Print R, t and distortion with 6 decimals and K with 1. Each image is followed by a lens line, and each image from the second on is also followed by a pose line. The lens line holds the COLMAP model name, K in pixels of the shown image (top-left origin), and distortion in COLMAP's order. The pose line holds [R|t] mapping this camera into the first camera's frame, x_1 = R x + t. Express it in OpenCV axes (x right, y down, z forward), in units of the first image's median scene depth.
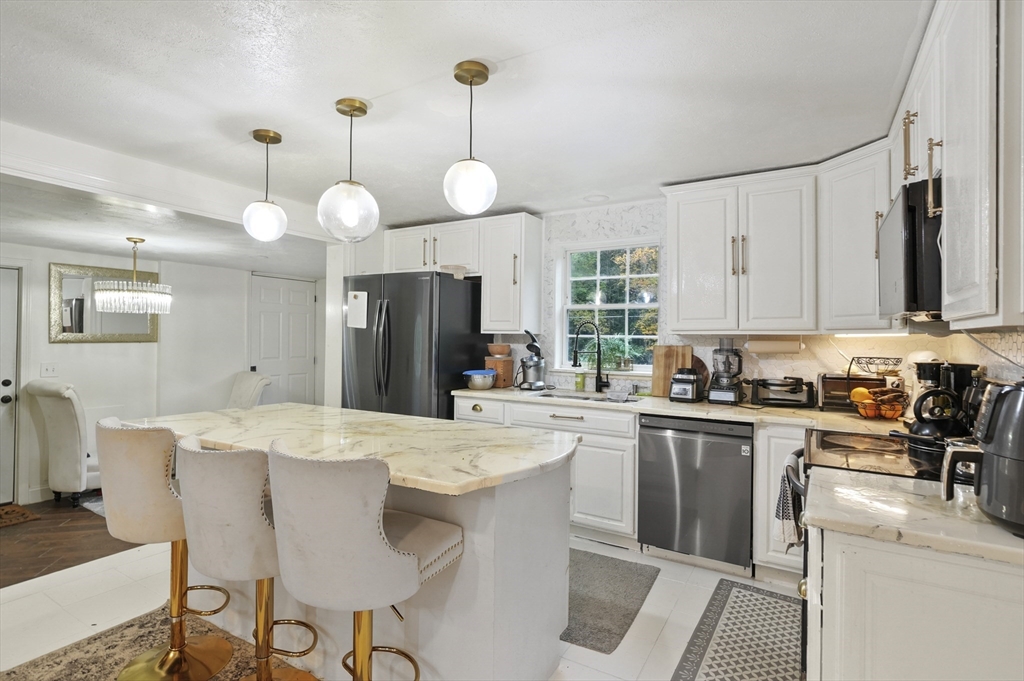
lens RADIAL K [[502.7, 0, 509.5], [0, 502.7, 335.0], [0, 0, 1]] dist [0.005352, -0.004158]
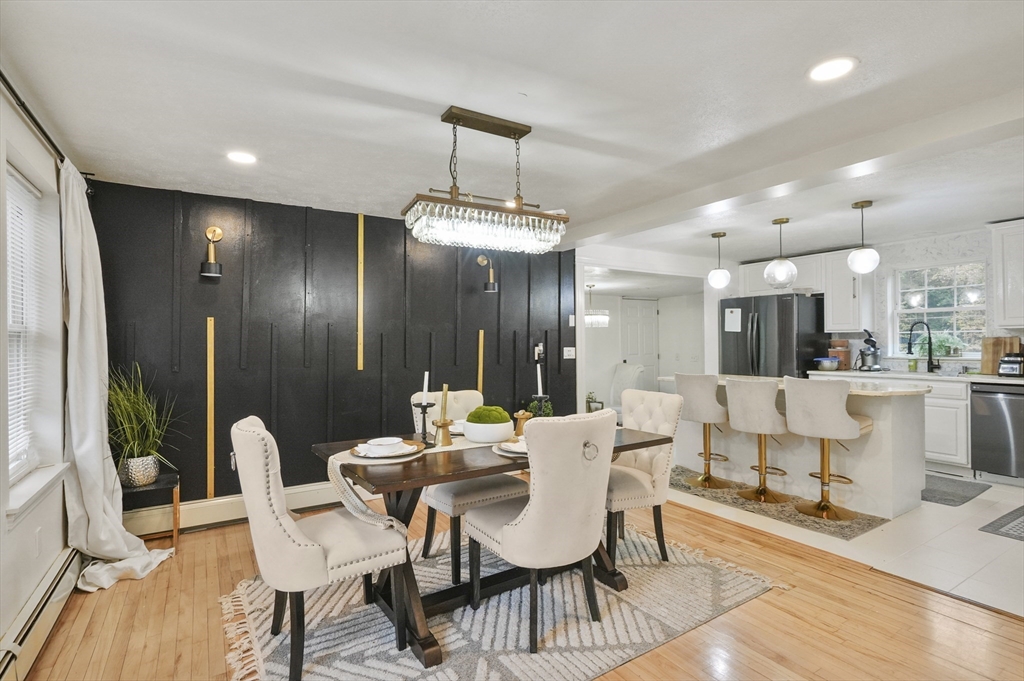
lens RADIAL K [[502.7, 0, 505.7], [0, 502.7, 342.2], [0, 0, 1]] dist [0.005352, -0.004158]
pose [[0.889647, -0.022585, -0.456091, -0.222312], [0.024608, 0.999696, -0.001503, 0.003845], [0.455986, -0.009886, 0.889932, -0.744397]]
